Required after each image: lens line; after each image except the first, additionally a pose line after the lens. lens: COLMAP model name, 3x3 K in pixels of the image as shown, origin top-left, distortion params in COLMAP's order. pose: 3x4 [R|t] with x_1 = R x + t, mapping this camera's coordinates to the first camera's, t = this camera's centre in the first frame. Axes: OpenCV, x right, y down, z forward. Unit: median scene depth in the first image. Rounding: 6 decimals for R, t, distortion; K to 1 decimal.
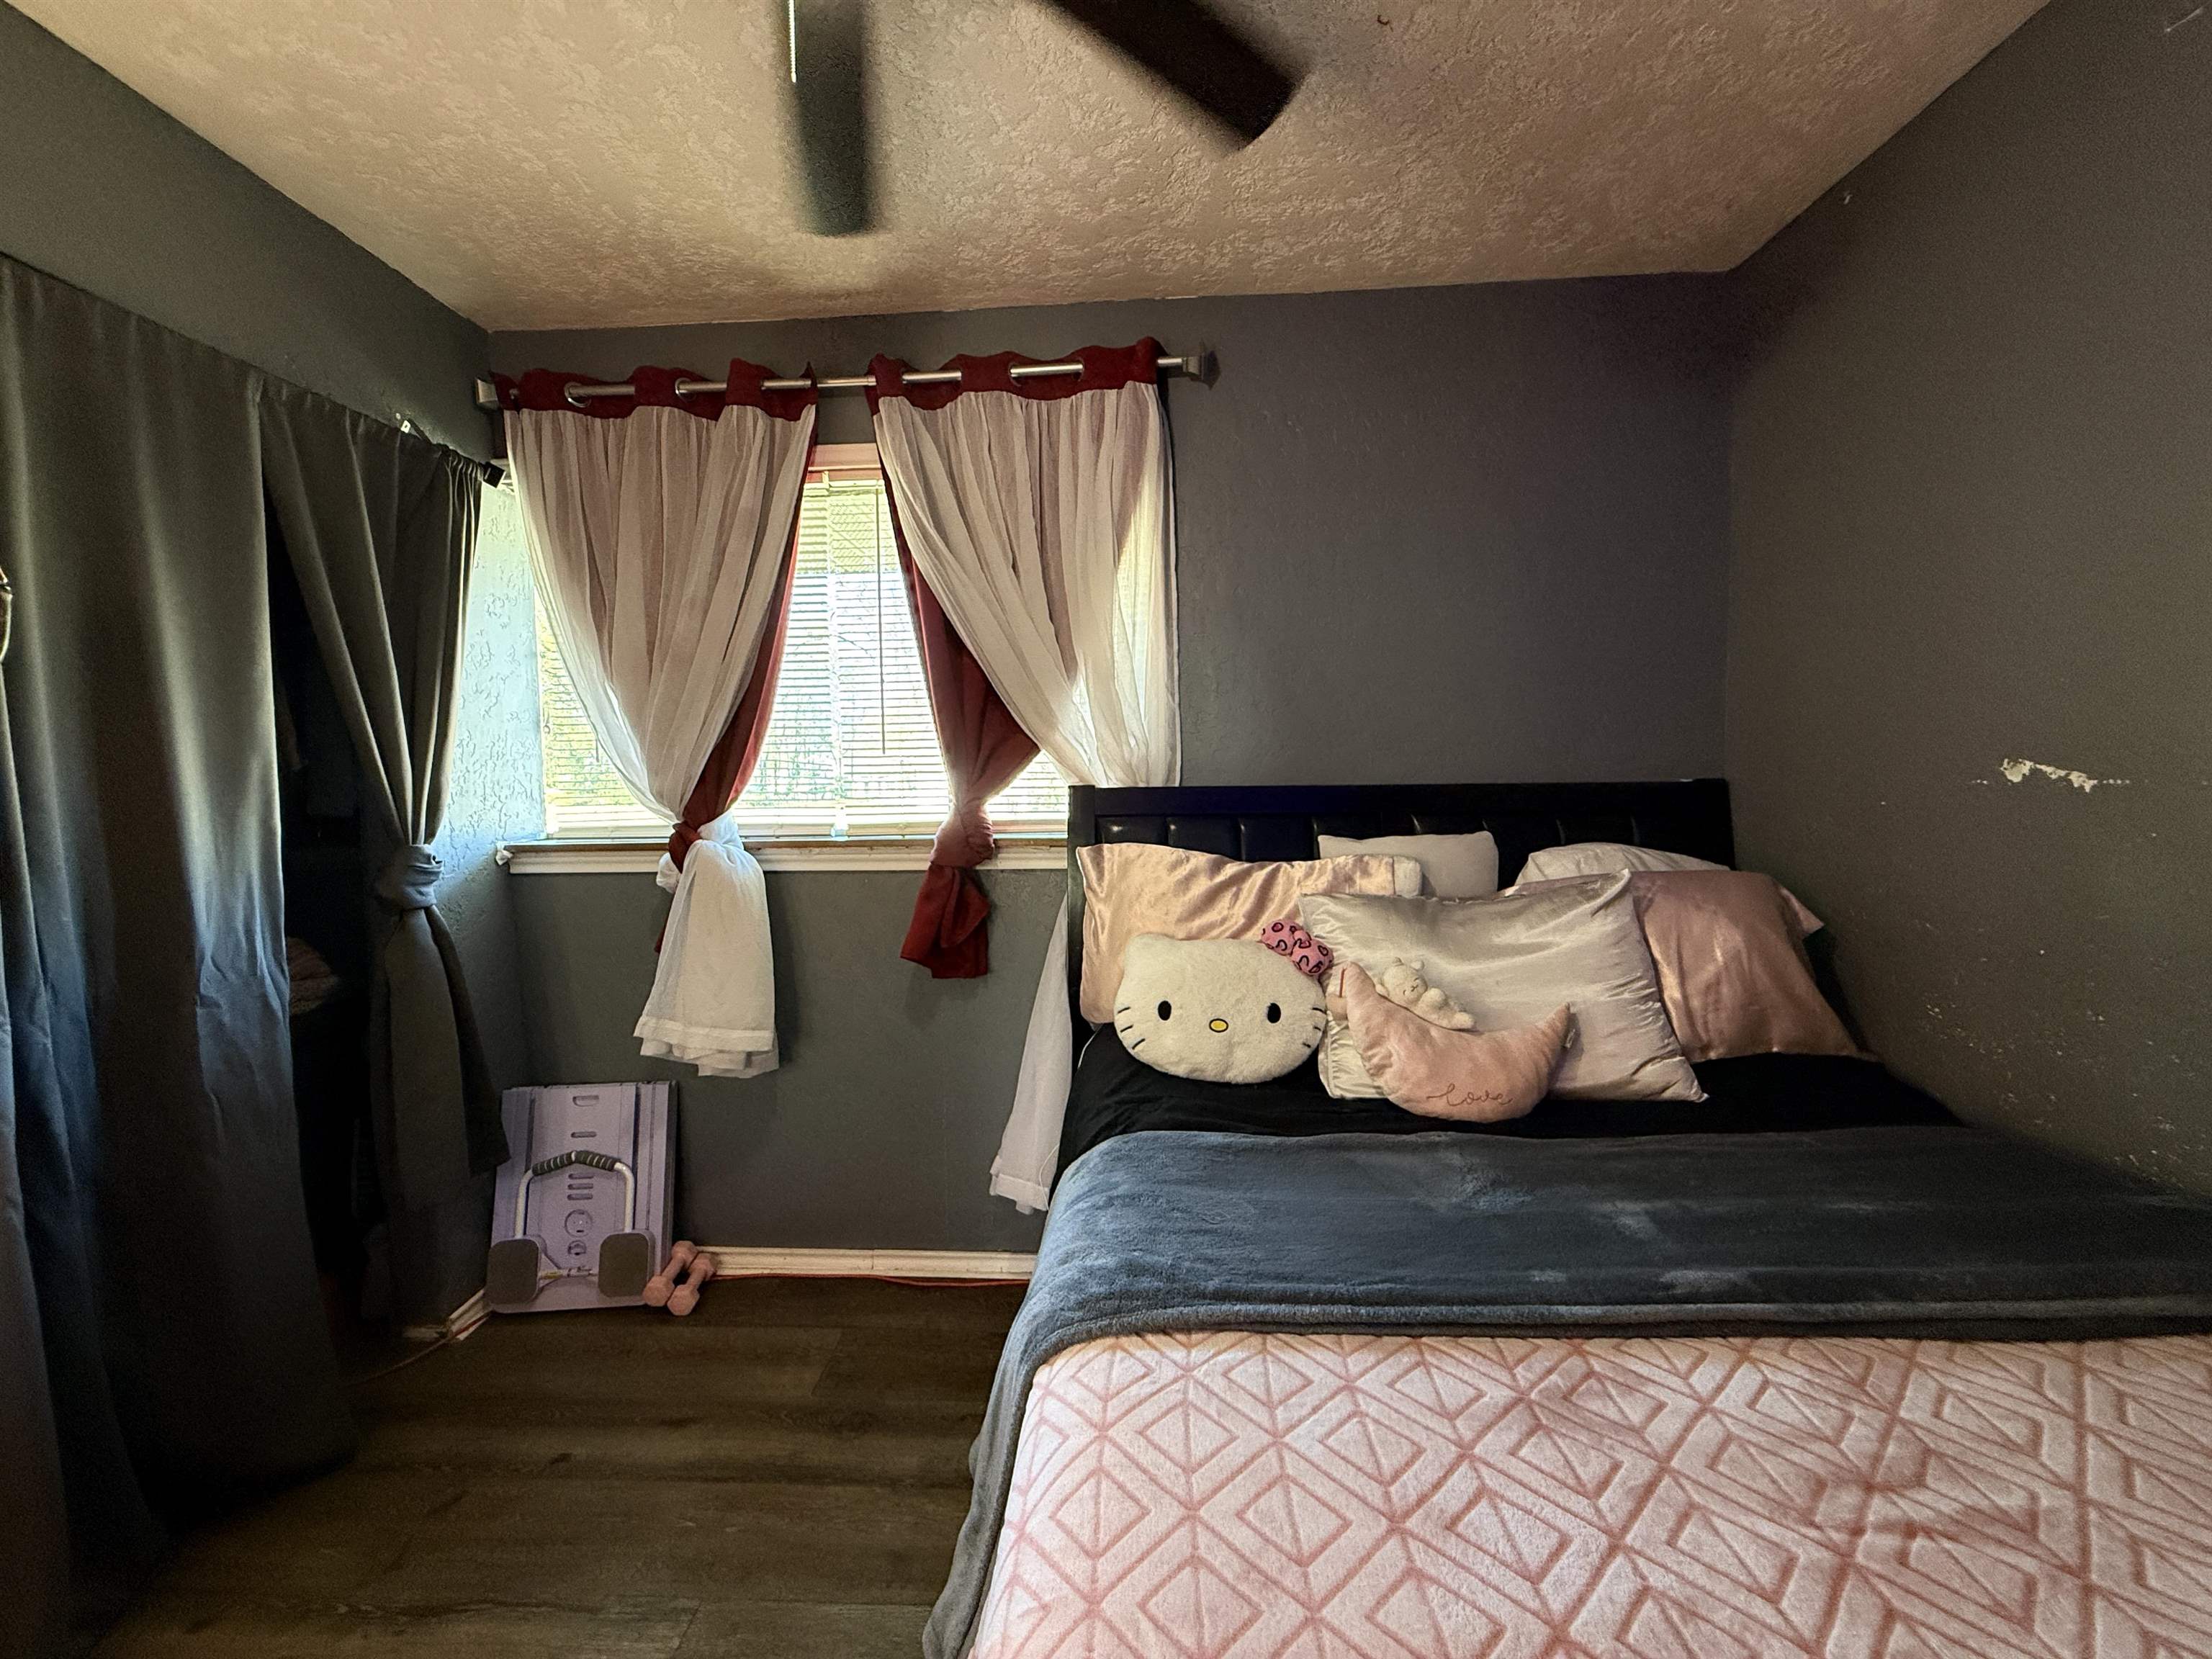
lens RADIAL K [[880.4, 0, 1106.0], [0, 880.4, 829.5], [0, 0, 1]] dist [0.001240, -0.000101]
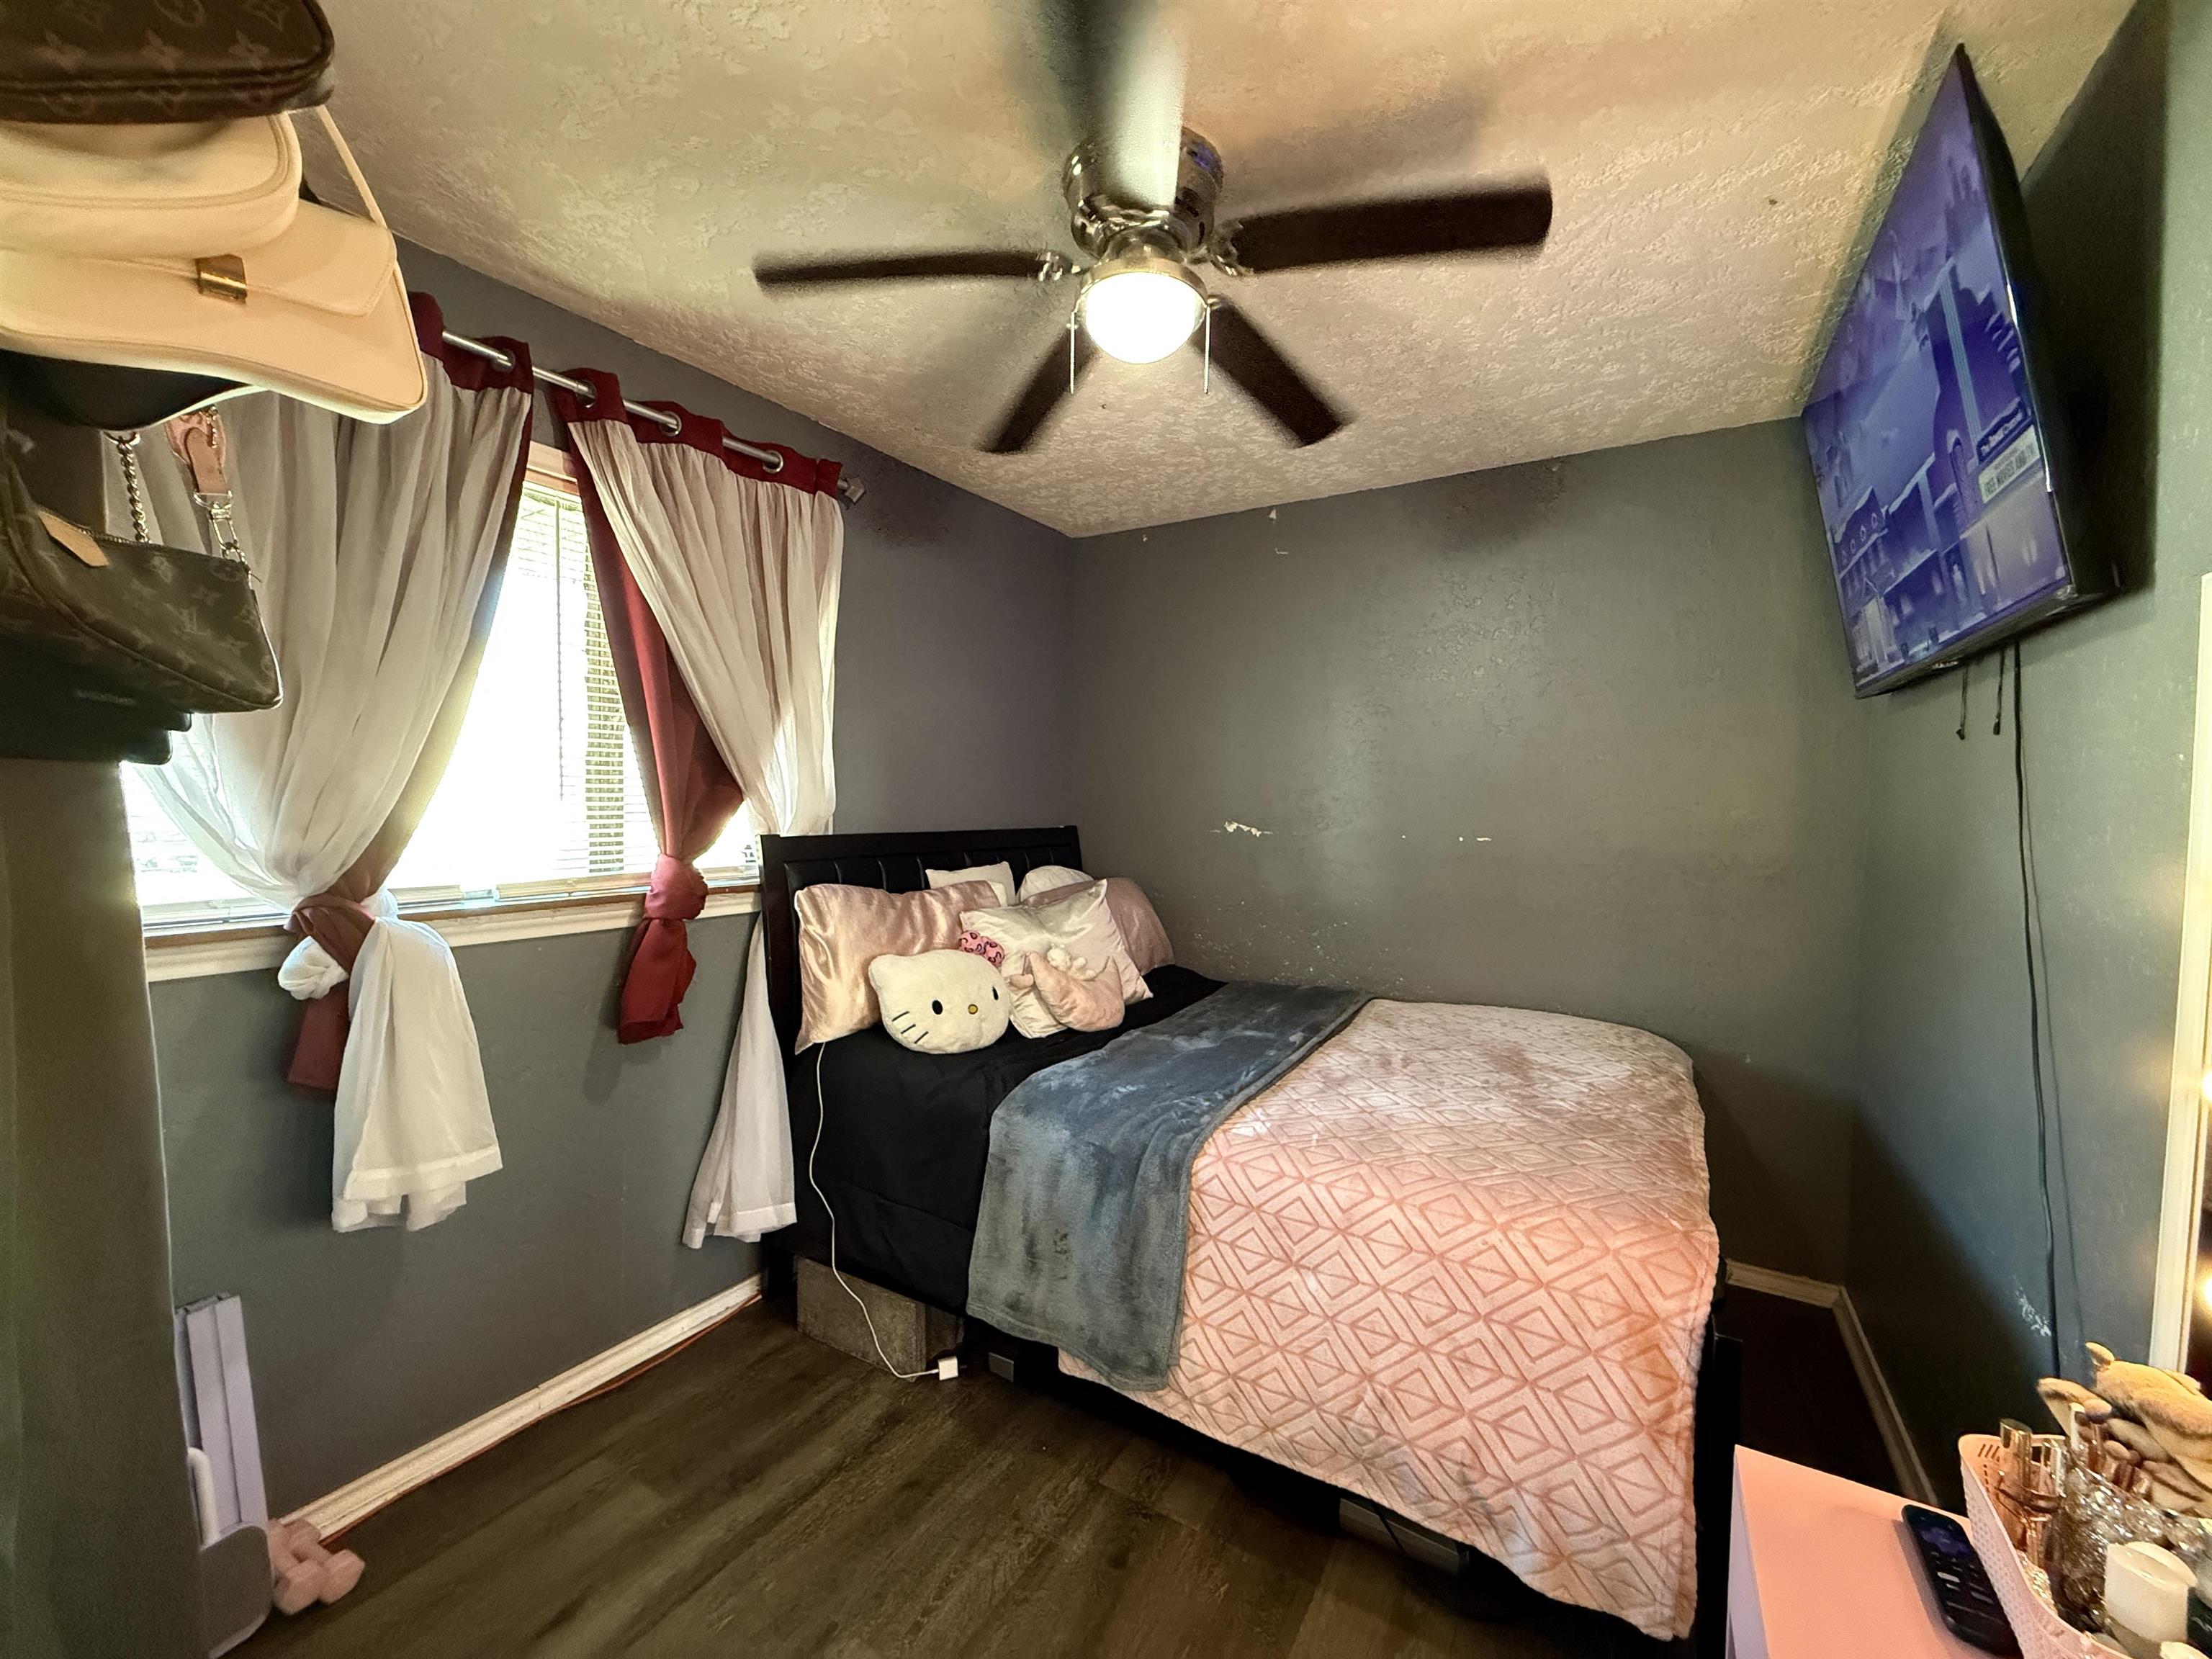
lens RADIAL K [[880.4, 0, 1106.0], [0, 880.4, 829.5], [0, 0, 1]] dist [0.001240, -0.000101]
pose [[0.480632, -0.009873, 0.876867, -0.813888], [0.030407, 0.999523, -0.005412, -0.039463], [-0.876395, 0.029264, 0.480702, 0.112807]]
